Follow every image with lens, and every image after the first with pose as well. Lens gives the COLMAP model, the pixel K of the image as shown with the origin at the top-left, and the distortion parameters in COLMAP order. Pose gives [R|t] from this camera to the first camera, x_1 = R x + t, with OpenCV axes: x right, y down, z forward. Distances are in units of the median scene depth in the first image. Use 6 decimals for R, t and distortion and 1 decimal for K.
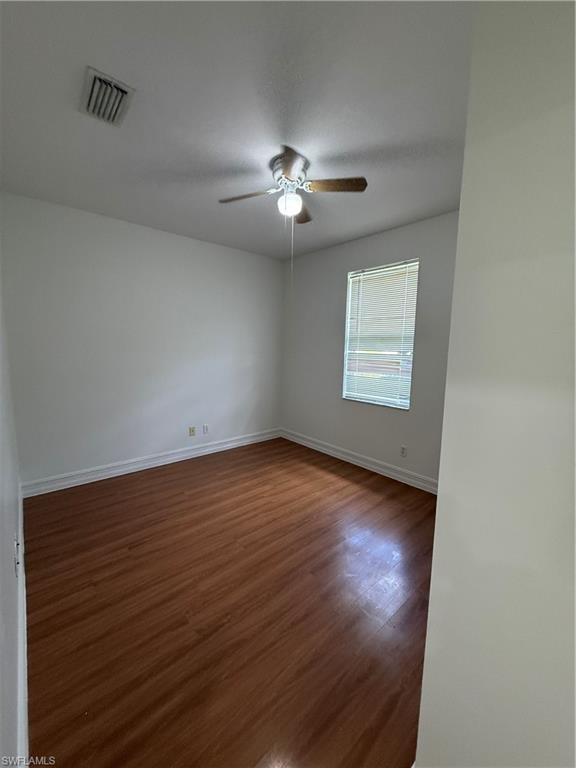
lens RADIAL K [[308.7, 0, 289.9], [0, 308.7, 382.7], [0, 0, 1]] dist [0.002382, 0.000053]
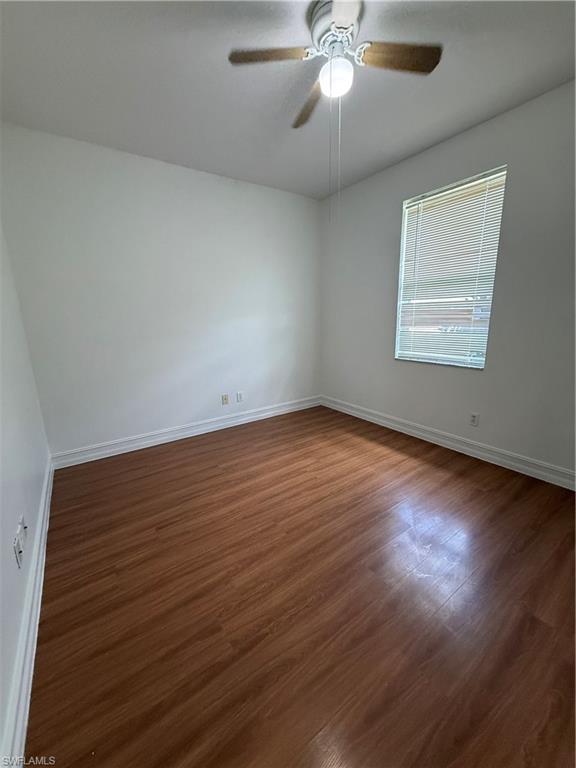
lens RADIAL K [[308.7, 0, 289.2], [0, 308.7, 384.2], [0, 0, 1]] dist [0.002382, 0.000053]
pose [[0.993177, -0.017229, -0.115336, -0.029561], [0.028674, 0.994741, 0.098324, 0.039665], [0.113035, -0.100961, 0.988448, 0.170518]]
